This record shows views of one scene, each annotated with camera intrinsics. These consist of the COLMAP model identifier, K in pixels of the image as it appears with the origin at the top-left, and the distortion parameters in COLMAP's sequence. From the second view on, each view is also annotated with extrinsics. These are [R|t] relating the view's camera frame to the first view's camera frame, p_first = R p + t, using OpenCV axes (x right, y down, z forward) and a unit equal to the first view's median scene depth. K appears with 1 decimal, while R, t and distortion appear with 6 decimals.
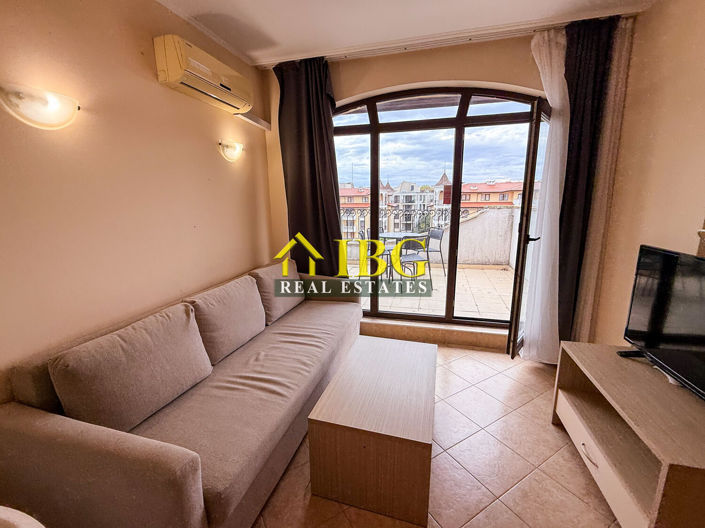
lens RADIAL K [[281.3, 0, 351.6], [0, 281.3, 270.5], [0, 0, 1]] dist [-0.000992, 0.000540]
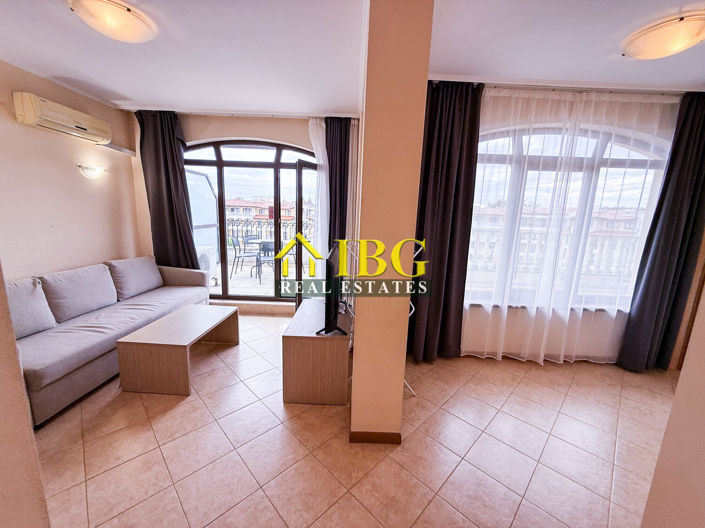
lens RADIAL K [[281.3, 0, 371.5], [0, 281.3, 274.1], [0, 0, 1]] dist [-0.000992, 0.000540]
pose [[0.971796, -0.001541, 0.235819, 0.516052], [0.009959, 0.999355, -0.034514, 0.113317], [-0.235614, 0.035889, 0.971184, -0.558774]]
